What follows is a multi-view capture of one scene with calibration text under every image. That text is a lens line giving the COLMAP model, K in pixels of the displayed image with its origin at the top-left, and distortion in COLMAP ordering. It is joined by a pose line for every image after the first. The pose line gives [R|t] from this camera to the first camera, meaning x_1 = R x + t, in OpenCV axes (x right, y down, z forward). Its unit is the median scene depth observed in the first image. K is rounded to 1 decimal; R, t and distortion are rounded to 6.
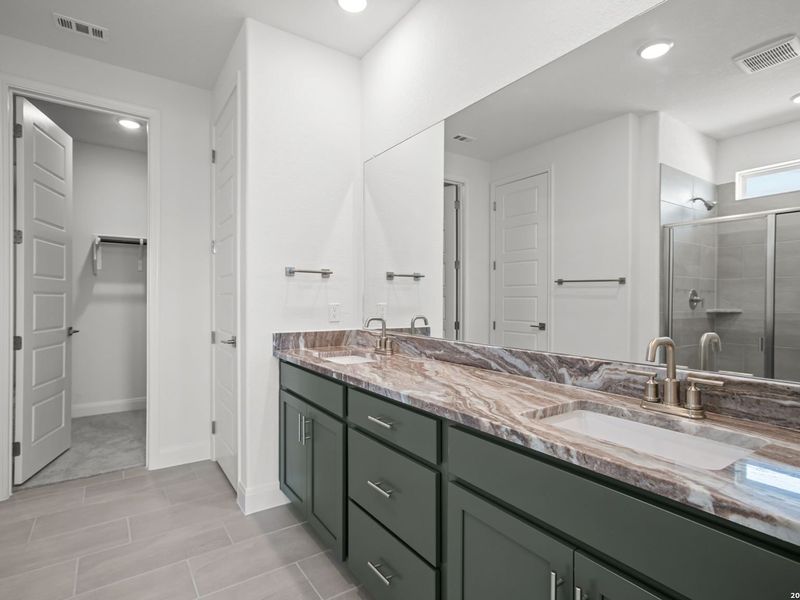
lens RADIAL K [[429.2, 0, 404.4], [0, 429.2, 295.4], [0, 0, 1]] dist [0.019757, 0.000539]
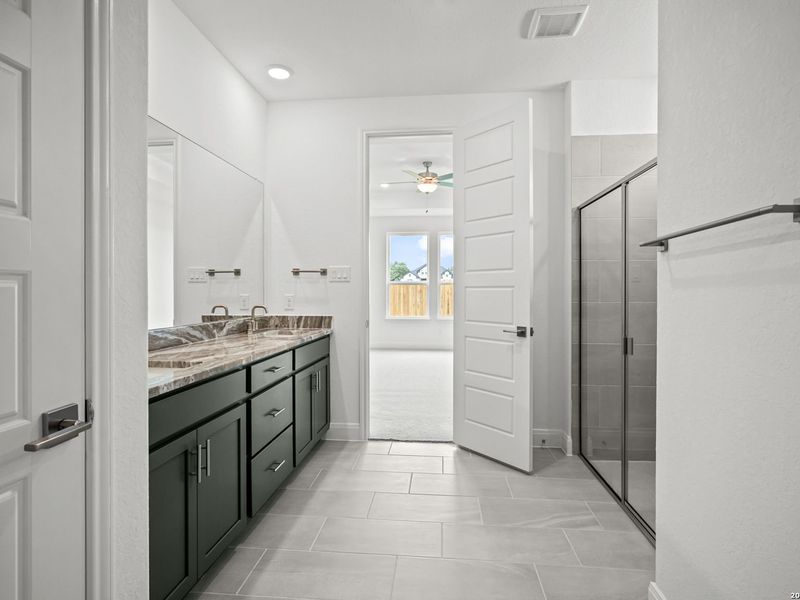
lens RADIAL K [[429.2, 0, 394.0], [0, 429.2, 295.5], [0, 0, 1]] dist [0.019757, 0.000539]
pose [[-0.761577, -0.005966, 0.648047, -1.125115], [-0.007974, 0.999968, -0.000165, 0.019772], [-0.648025, -0.005293, -0.761601, 1.570394]]
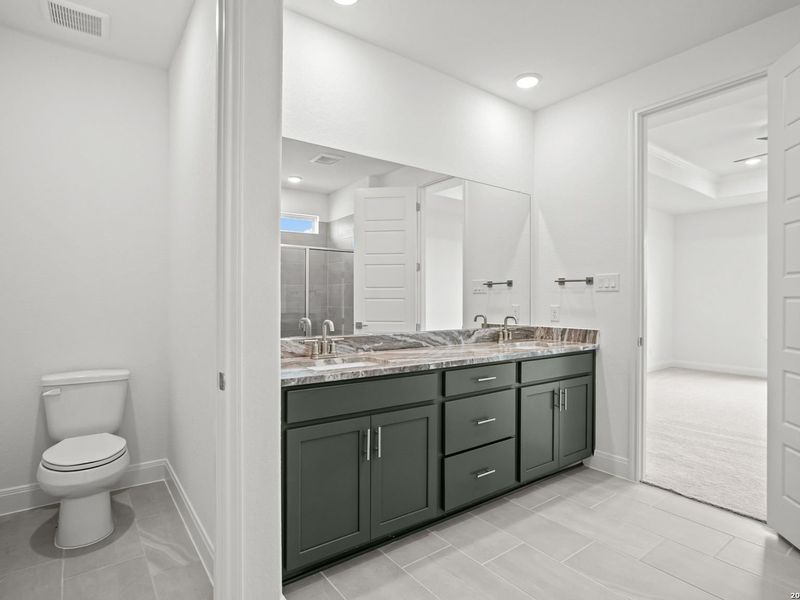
lens RADIAL K [[429.2, 0, 421.6], [0, 429.2, 302.2], [0, 0, 1]] dist [0.019757, 0.000539]
pose [[-0.075053, -0.006805, 0.997156, -1.327022], [-0.014614, 0.999877, 0.005724, 0.002621], [-0.997072, -0.014143, -0.075143, 1.114387]]
